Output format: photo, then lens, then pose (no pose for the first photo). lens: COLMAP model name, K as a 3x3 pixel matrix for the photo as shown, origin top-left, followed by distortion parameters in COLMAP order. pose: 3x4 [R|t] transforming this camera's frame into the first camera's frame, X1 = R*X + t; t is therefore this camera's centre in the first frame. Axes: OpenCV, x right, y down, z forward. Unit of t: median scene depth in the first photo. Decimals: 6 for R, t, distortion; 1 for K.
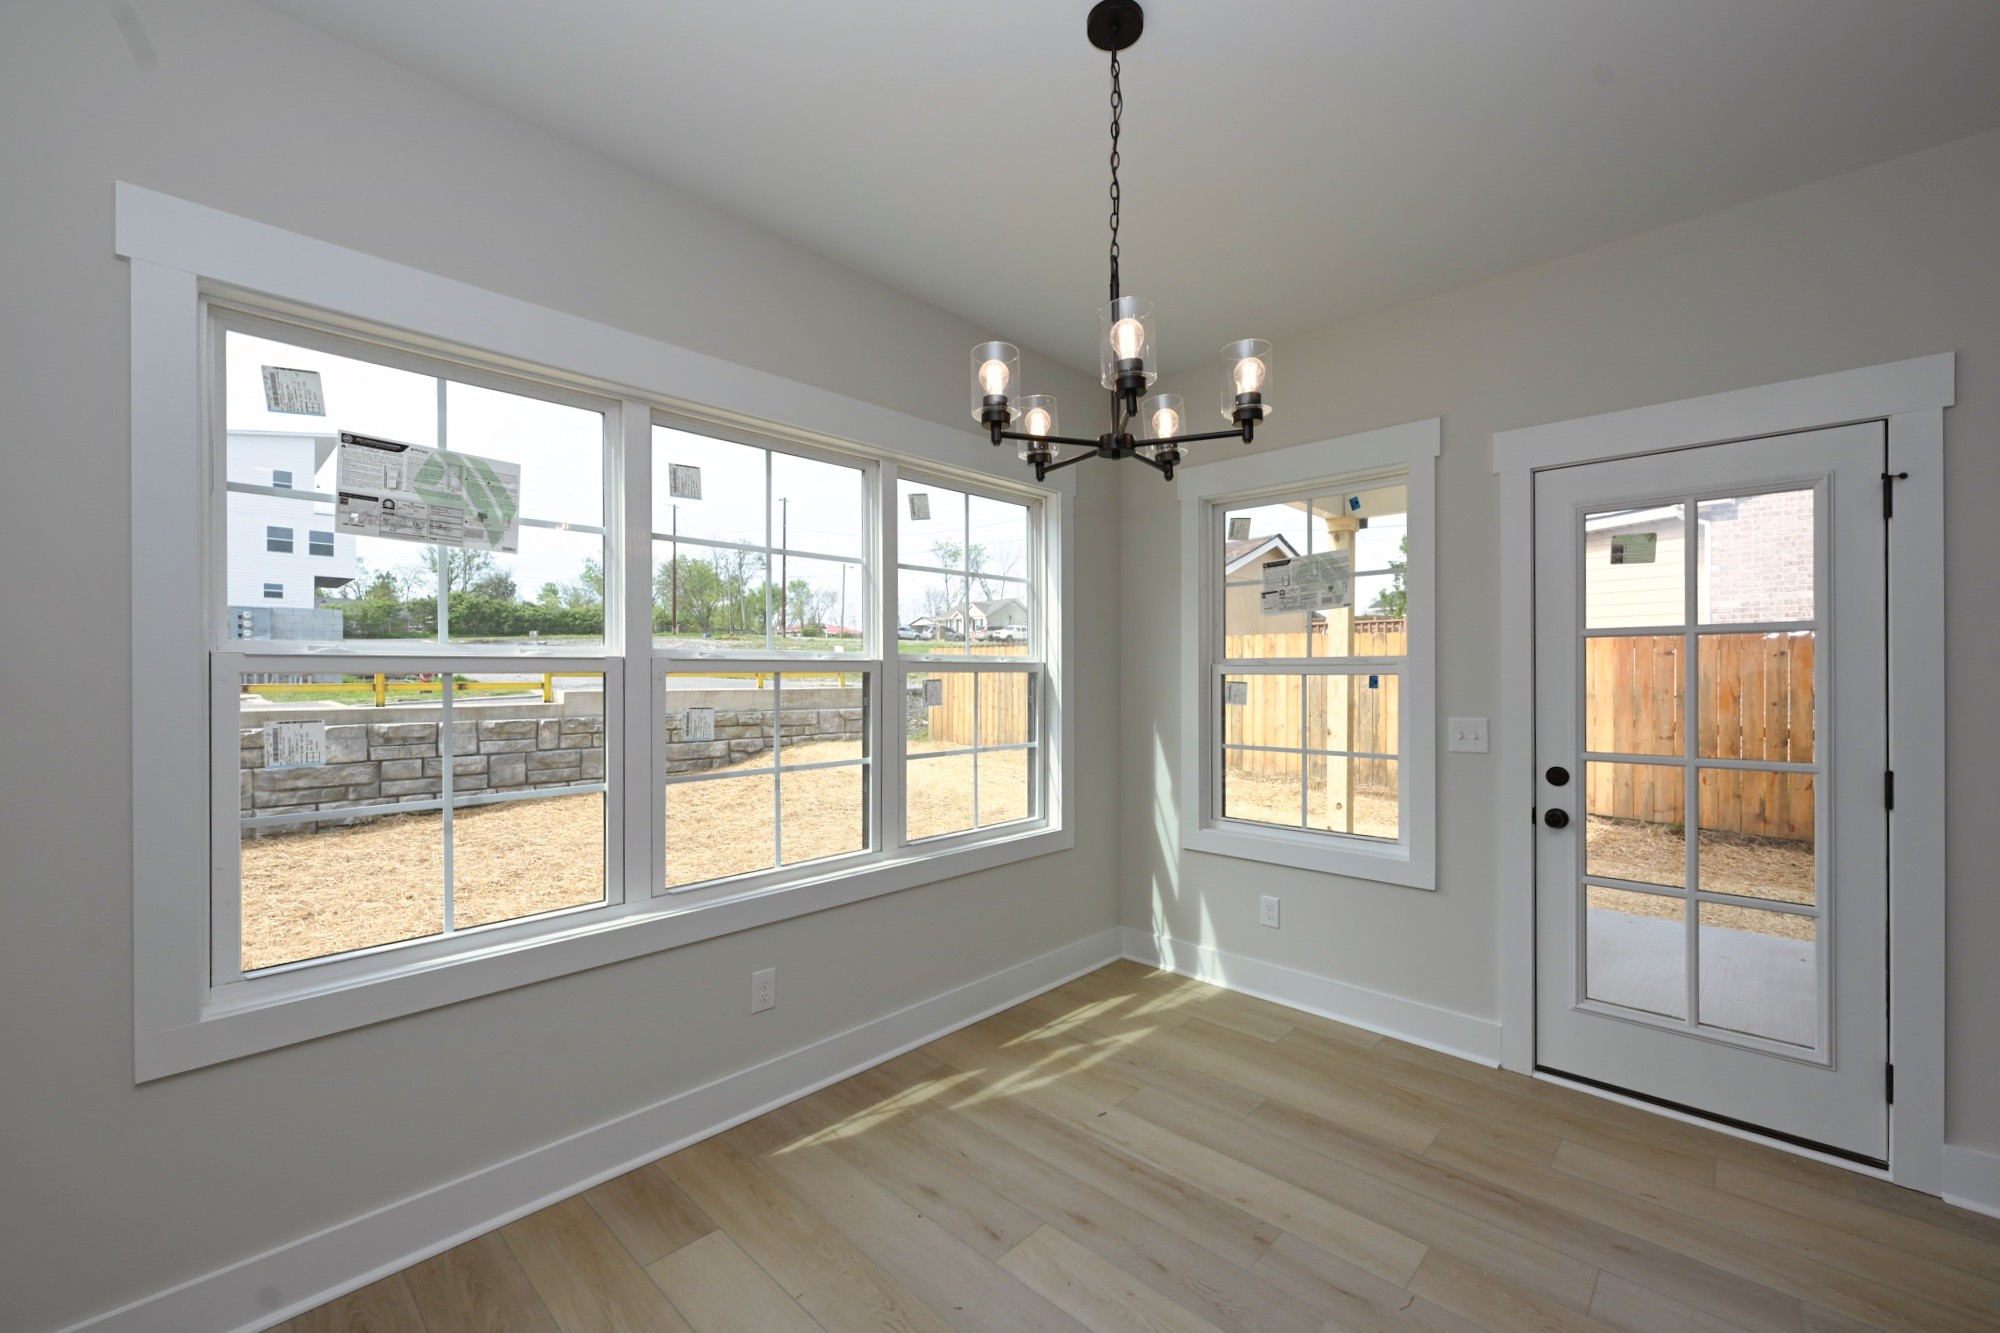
lens RADIAL K [[798.4, 0, 990.5], [0, 798.4, 674.4], [0, 0, 1]] dist [-0.000480, 0.000121]
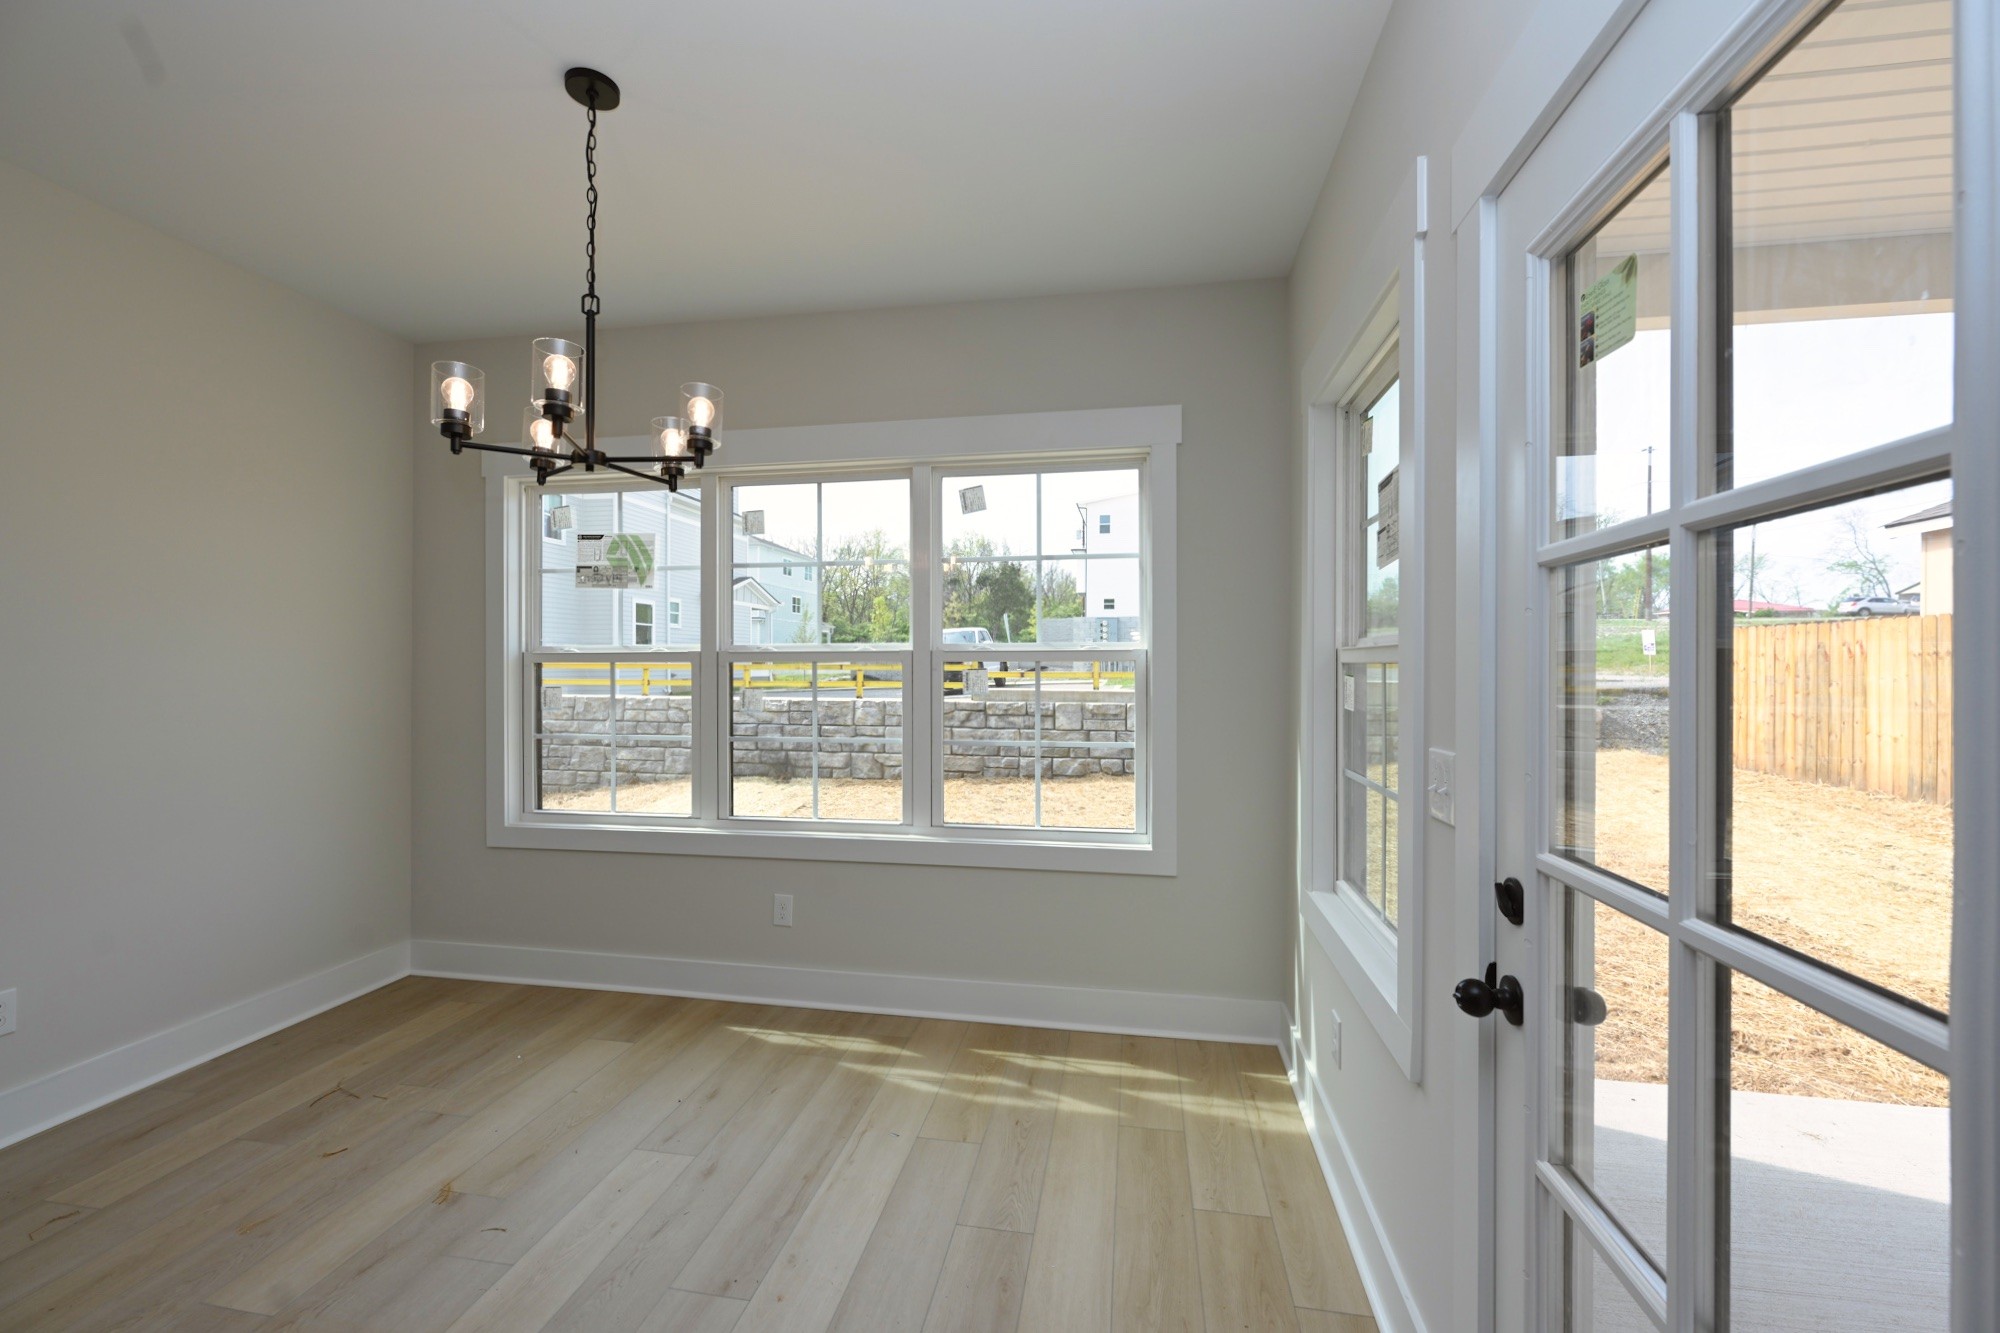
lens RADIAL K [[787.6, 0, 1000.0], [0, 787.6, 666.5], [0, 0, 1]] dist [-0.000609, -0.000016]
pose [[0.567863, 0.002024, -0.823121, 0.819209], [-0.001514, 0.999998, 0.001415, 0.002203], [0.823122, 0.000443, 0.567865, 0.490557]]
